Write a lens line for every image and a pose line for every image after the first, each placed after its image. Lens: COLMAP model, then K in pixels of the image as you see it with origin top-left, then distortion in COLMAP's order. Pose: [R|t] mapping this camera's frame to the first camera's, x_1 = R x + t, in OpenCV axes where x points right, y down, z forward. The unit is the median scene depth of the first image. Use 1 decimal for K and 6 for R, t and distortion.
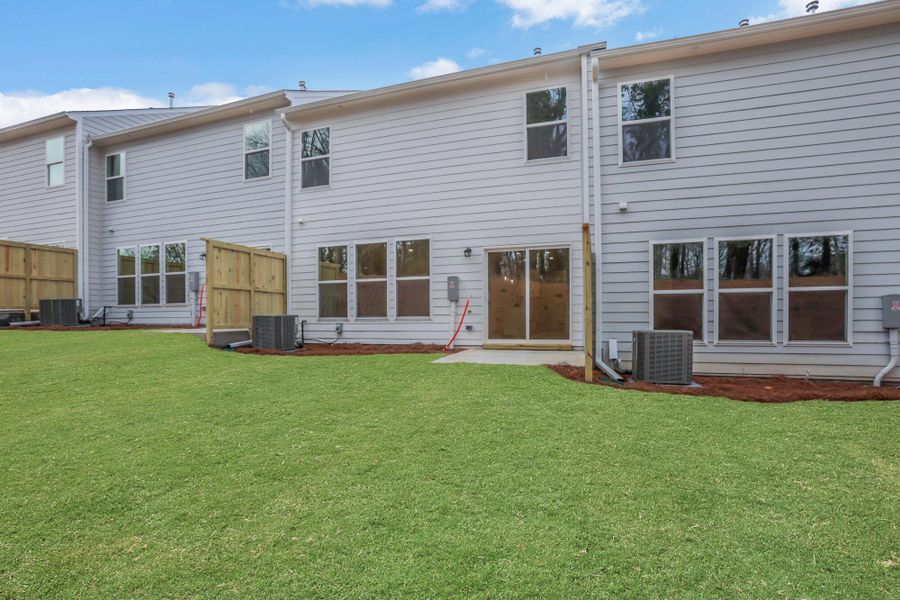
lens RADIAL K [[434.3, 0, 448.8], [0, 434.3, 318.0], [0, 0, 1]] dist [-0.044219, 0.000001]
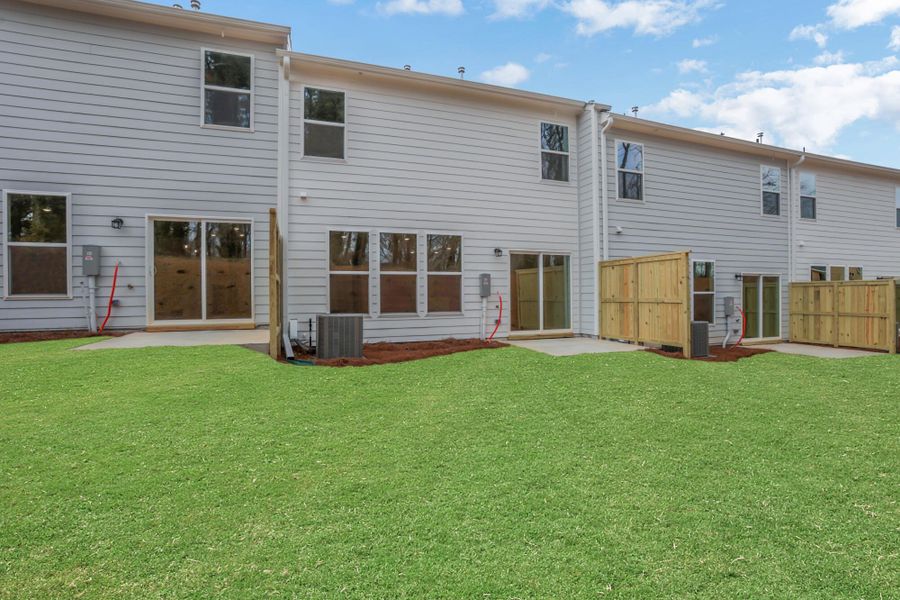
lens RADIAL K [[423.6, 0, 448.2], [0, 423.6, 295.3], [0, 0, 1]] dist [-0.070584, 0.028475]
pose [[0.780669, 0.004510, 0.624929, -0.685929], [0.003244, 0.999931, -0.011268, -0.031034], [-0.624937, 0.010824, 0.780601, 0.242976]]
